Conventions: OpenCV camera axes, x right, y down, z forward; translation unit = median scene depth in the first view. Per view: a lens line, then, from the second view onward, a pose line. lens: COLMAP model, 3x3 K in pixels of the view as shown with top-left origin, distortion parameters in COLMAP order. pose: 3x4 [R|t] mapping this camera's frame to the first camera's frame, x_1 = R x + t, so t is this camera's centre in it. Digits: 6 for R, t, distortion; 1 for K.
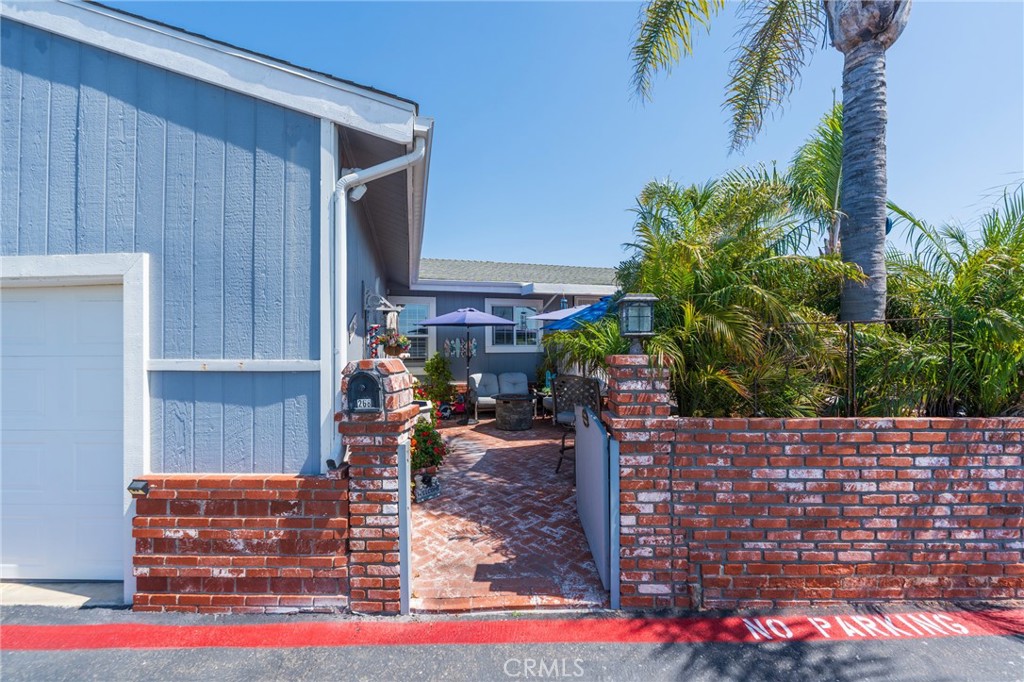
lens RADIAL K [[412.9, 0, 512.0], [0, 412.9, 341.0], [0, 0, 1]] dist [0.000458, 0.000034]
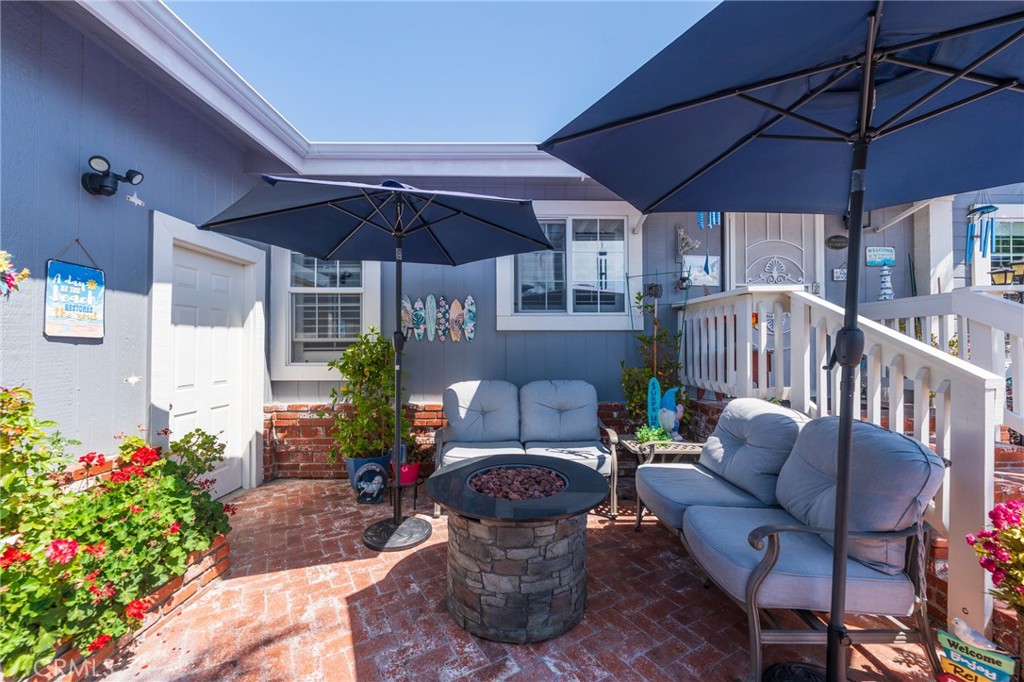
lens RADIAL K [[412.9, 0, 512.0], [0, 412.9, 341.0], [0, 0, 1]] dist [0.000458, 0.000034]
pose [[0.970464, 0.010026, -0.241037, 0.077457], [-0.006991, 0.999885, 0.013447, 0.048280], [0.241144, -0.011365, 0.970423, 0.871986]]
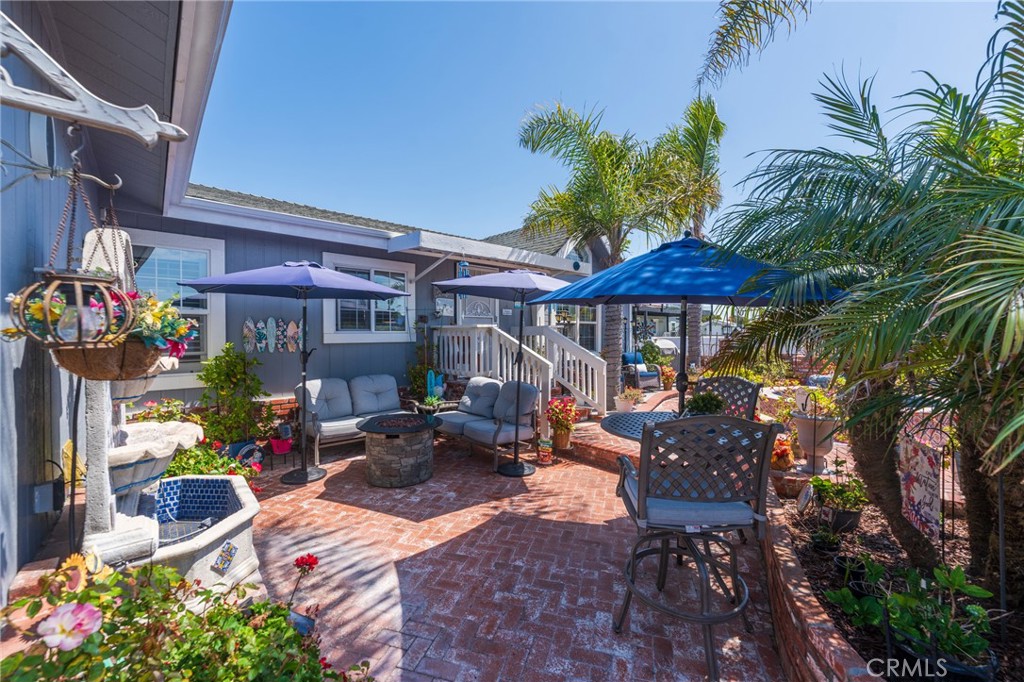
lens RADIAL K [[395.0, 0, 512.0], [0, 395.0, 341.0], [0, 0, 1]] dist [-0.000427, -0.000025]
pose [[0.884256, 0.002730, 0.466994, -0.133274], [-0.016522, 0.999540, 0.025441, 0.007195], [-0.466710, -0.030212, 0.883894, 0.529022]]
